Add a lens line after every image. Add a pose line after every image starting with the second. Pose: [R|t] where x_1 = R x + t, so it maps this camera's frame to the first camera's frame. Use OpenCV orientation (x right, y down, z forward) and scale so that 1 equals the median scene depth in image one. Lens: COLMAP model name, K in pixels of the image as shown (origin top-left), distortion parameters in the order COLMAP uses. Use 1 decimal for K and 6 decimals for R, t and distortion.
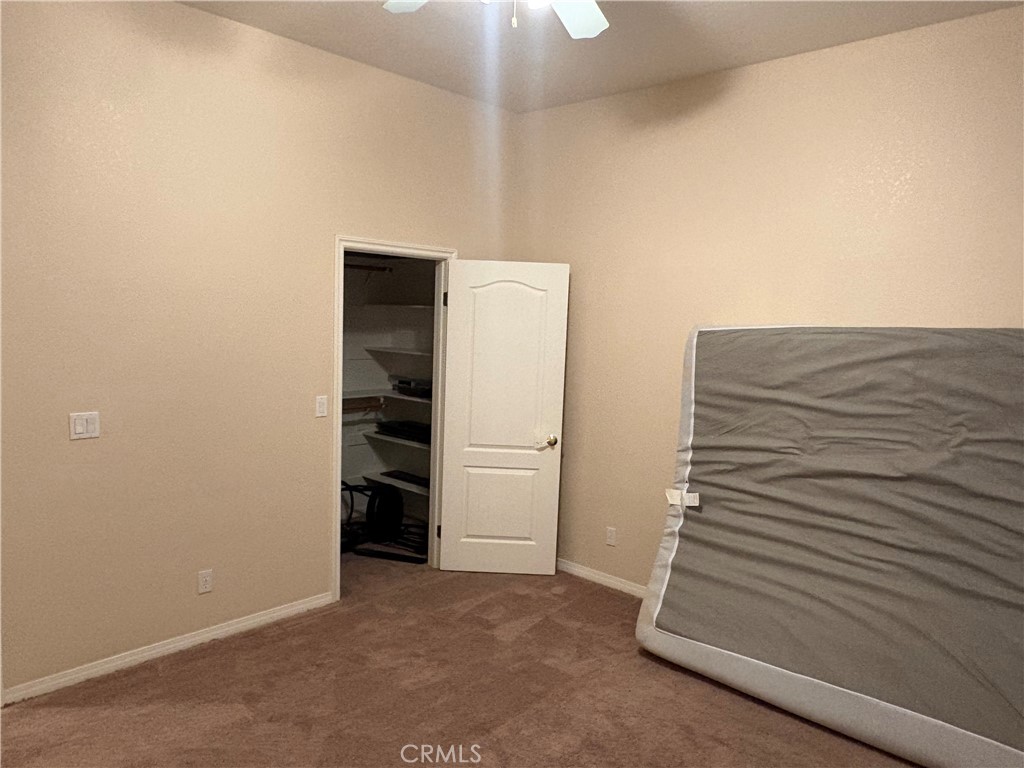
lens RADIAL K [[723.8, 0, 503.1], [0, 723.8, 389.0], [0, 0, 1]] dist [-0.007385, 0.019679]
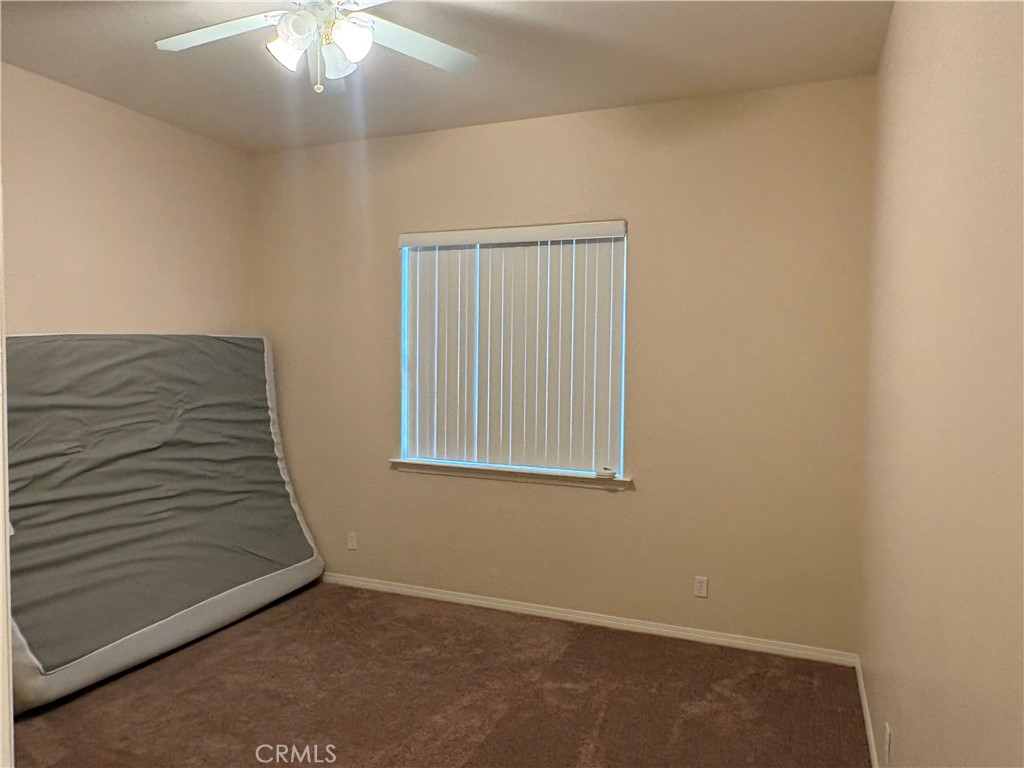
lens RADIAL K [[700.4, 0, 510.0], [0, 700.4, 393.2], [0, 0, 1]] dist [0.005506, 0.003903]
pose [[-0.350006, -0.083248, 0.933041, -0.848129], [0.080227, 0.989720, 0.118400, -0.074145], [-0.933306, 0.116296, -0.339729, 0.796704]]
